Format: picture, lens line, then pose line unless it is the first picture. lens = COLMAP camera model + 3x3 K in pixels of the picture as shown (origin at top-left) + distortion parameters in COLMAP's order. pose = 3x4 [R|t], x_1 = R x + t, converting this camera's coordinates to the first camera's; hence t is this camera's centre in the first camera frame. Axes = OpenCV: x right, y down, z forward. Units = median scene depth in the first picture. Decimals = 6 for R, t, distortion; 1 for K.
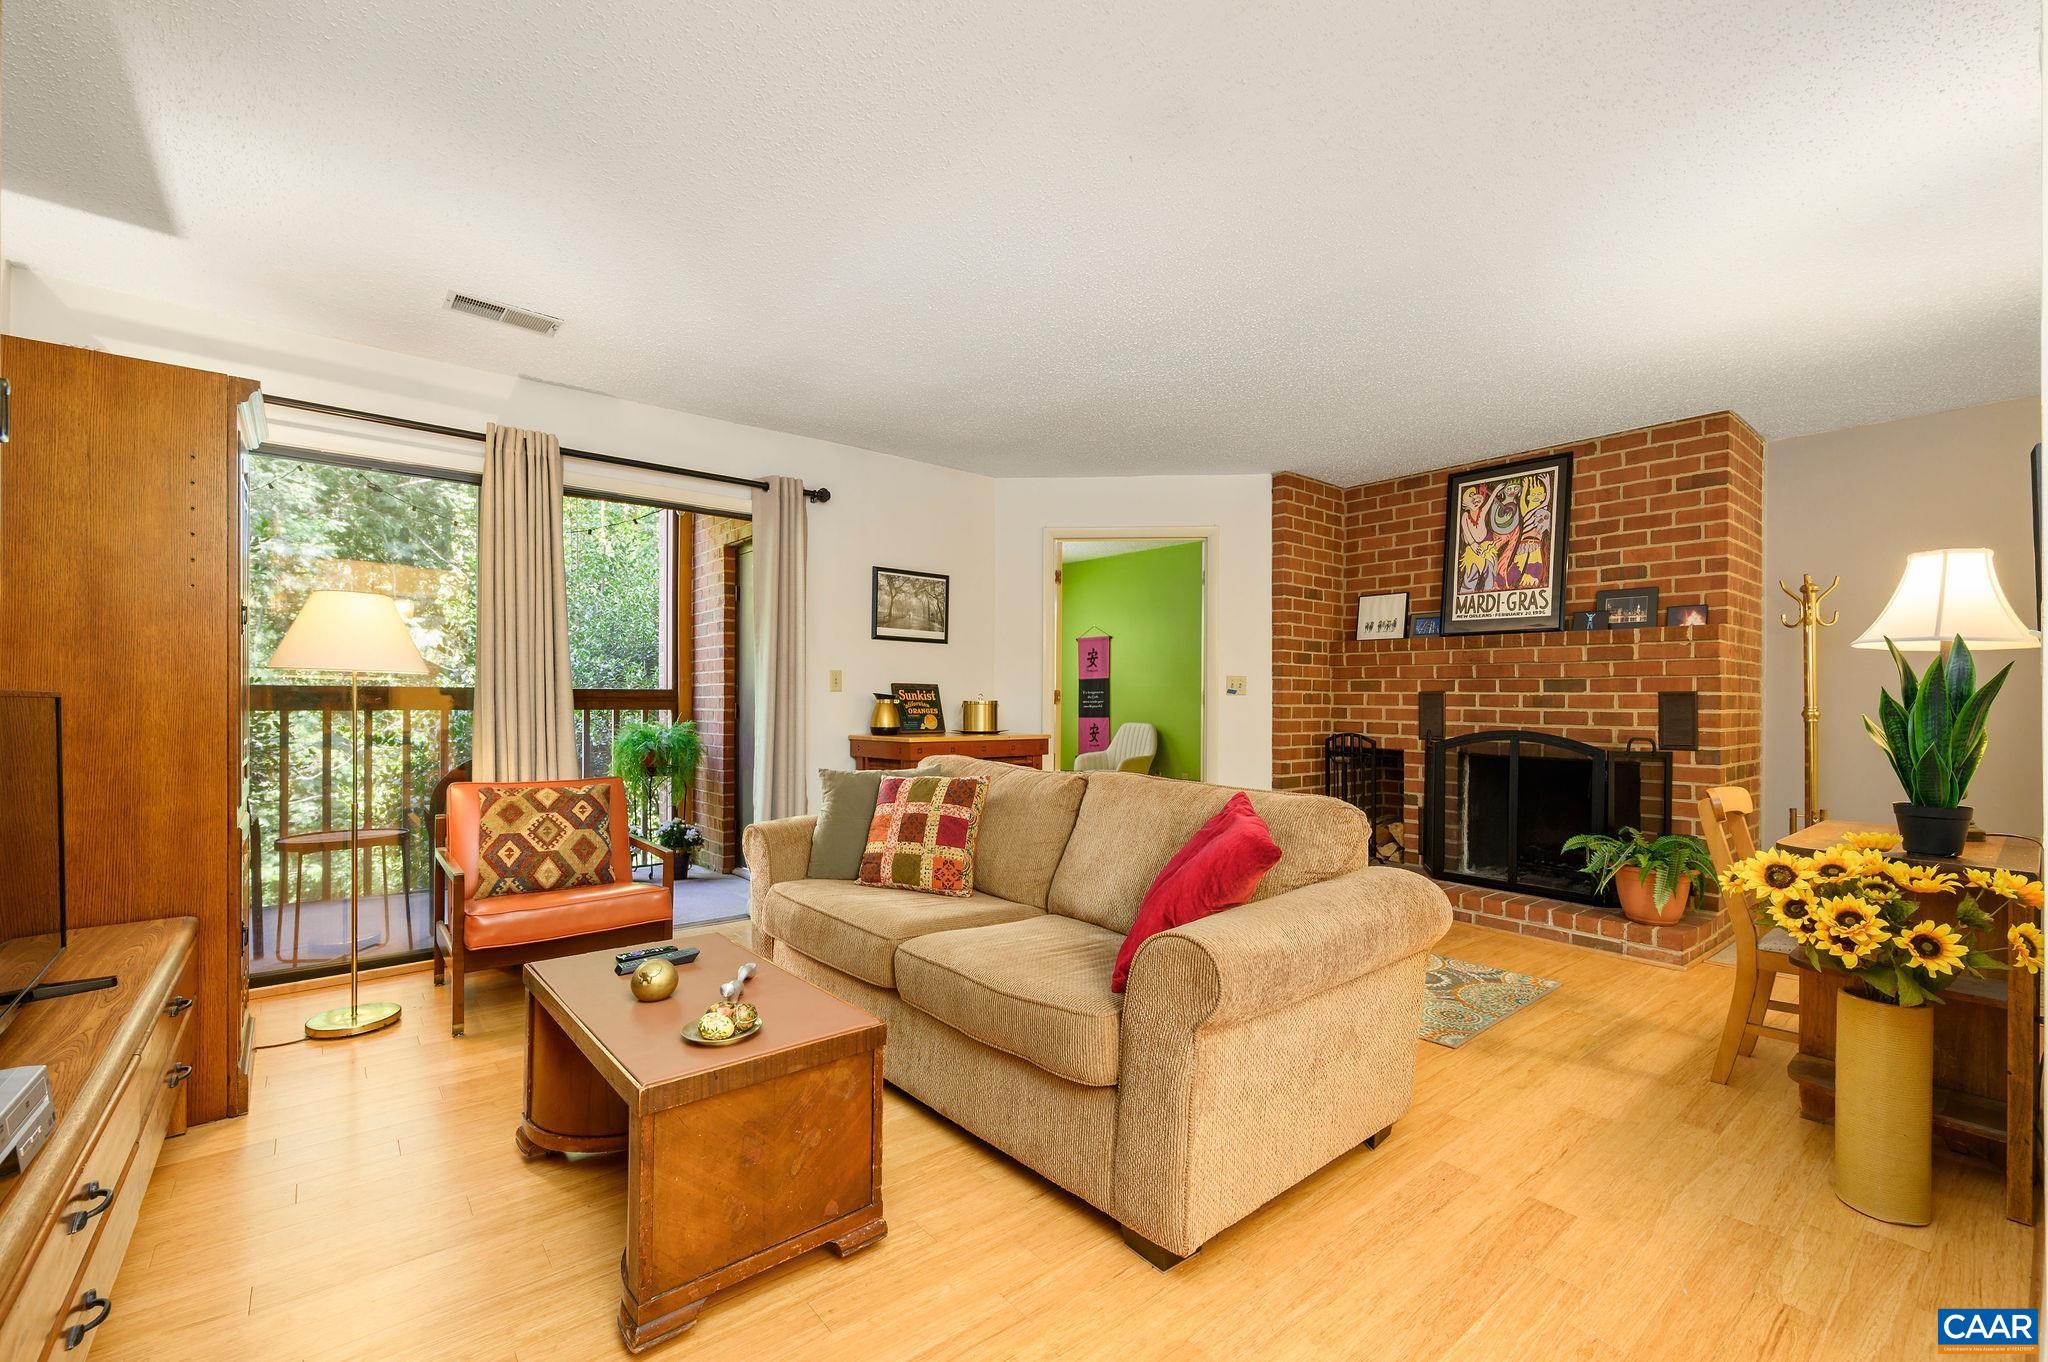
lens RADIAL K [[870.5, 0, 1022.0], [0, 870.5, 679.4], [0, 0, 1]] dist [0.000200, -0.000724]
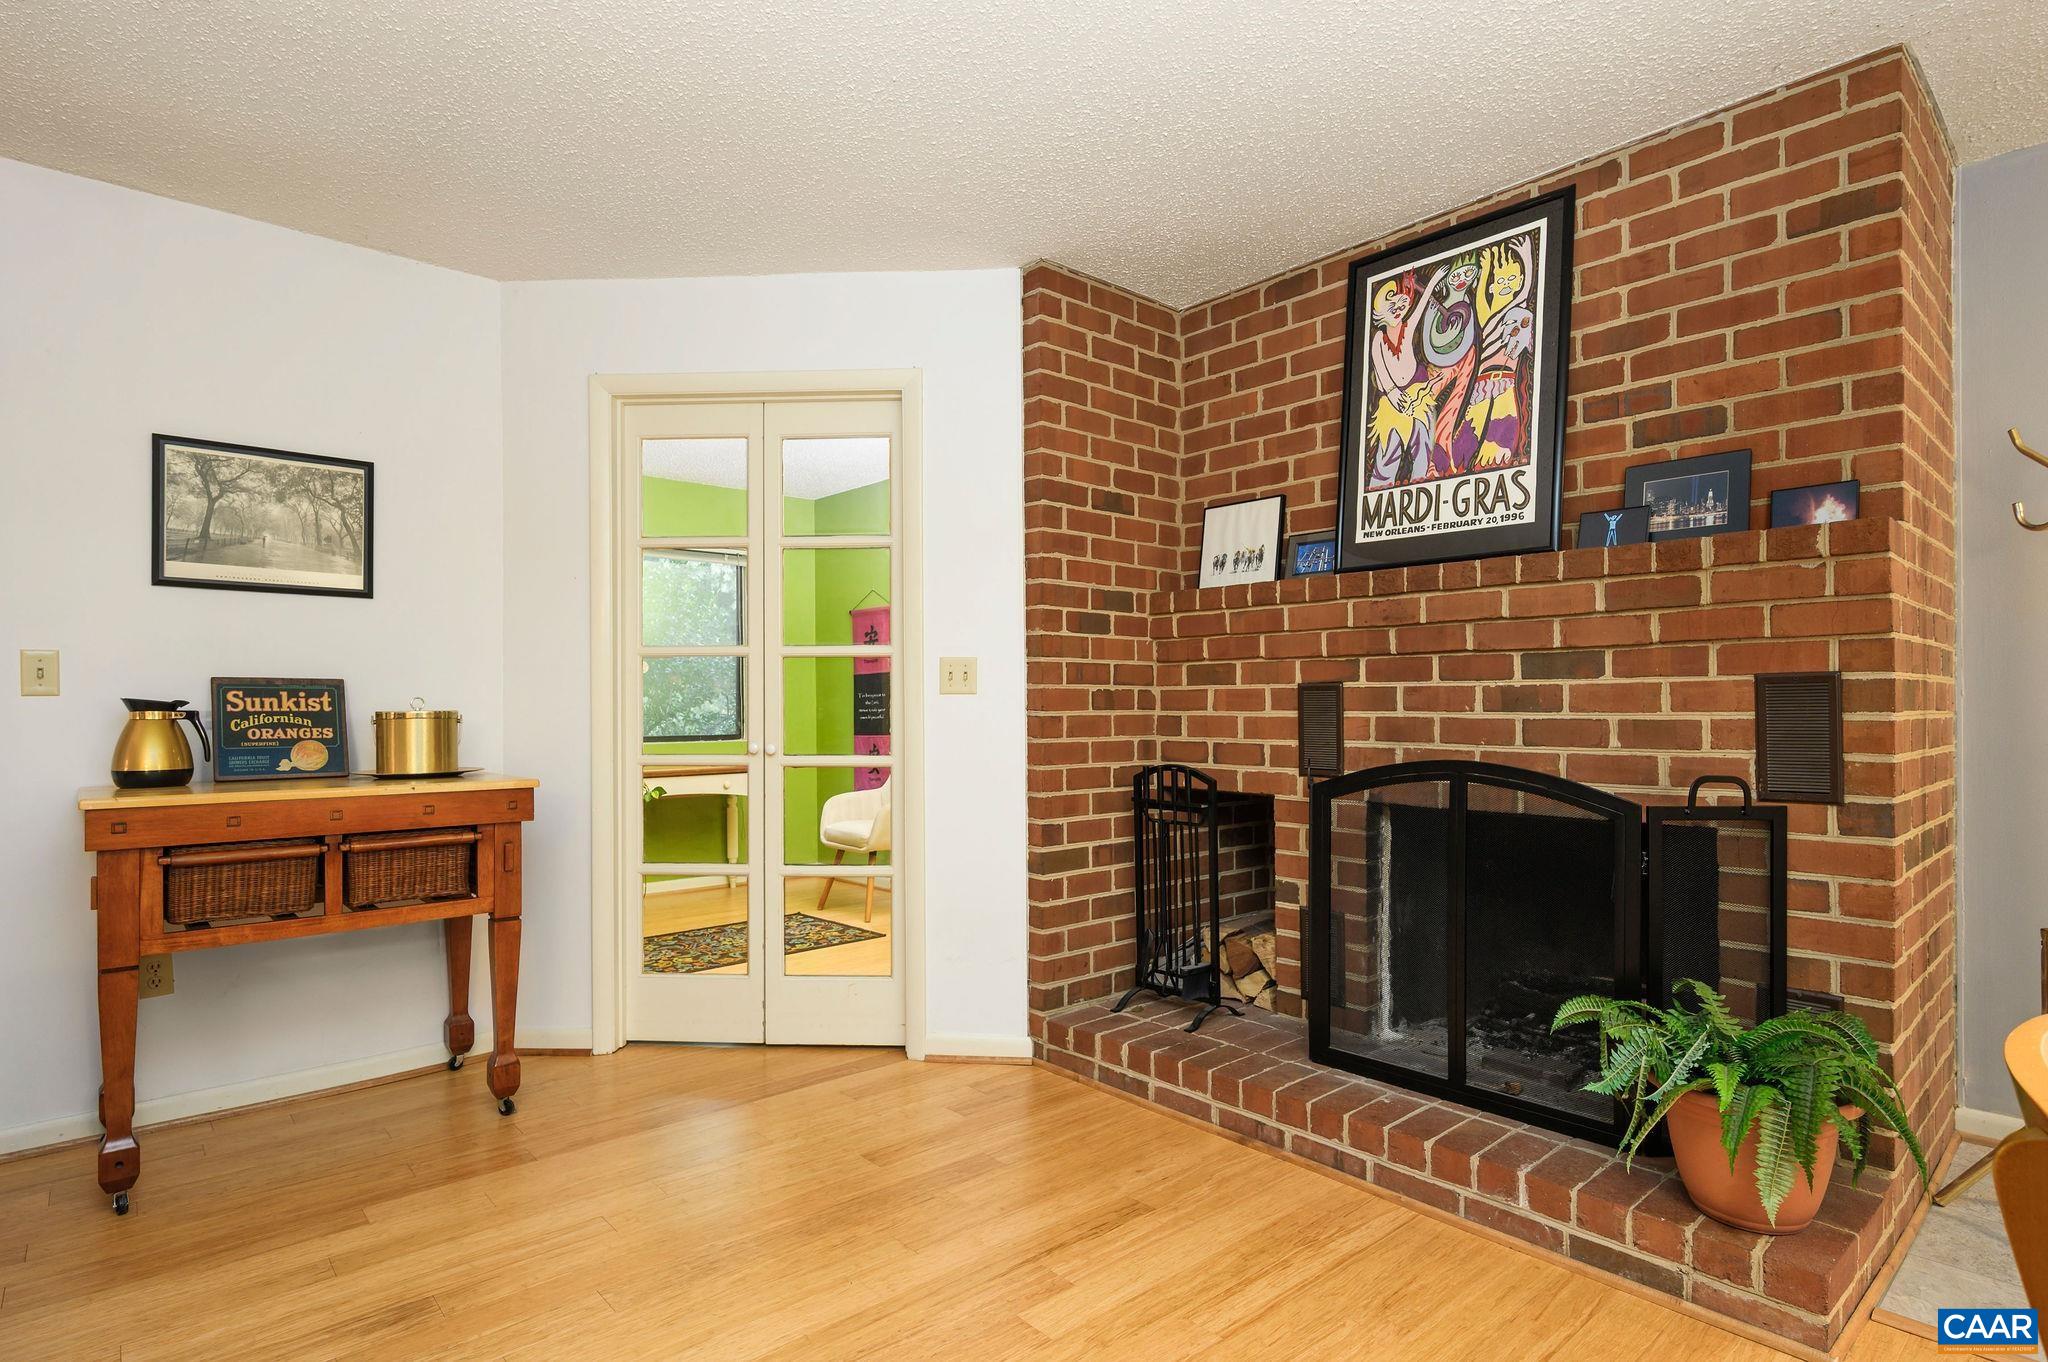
lens RADIAL K [[1055.7, 0, 1023.4], [0, 1055.7, 683.0], [0, 0, 1]] dist [-0.004949, 0.003449]
pose [[0.999114, -0.011389, 0.040525, 0.295243], [0.011357, 0.999935, 0.001026, 0.012655], [-0.040534, -0.000565, 0.999178, 0.420054]]
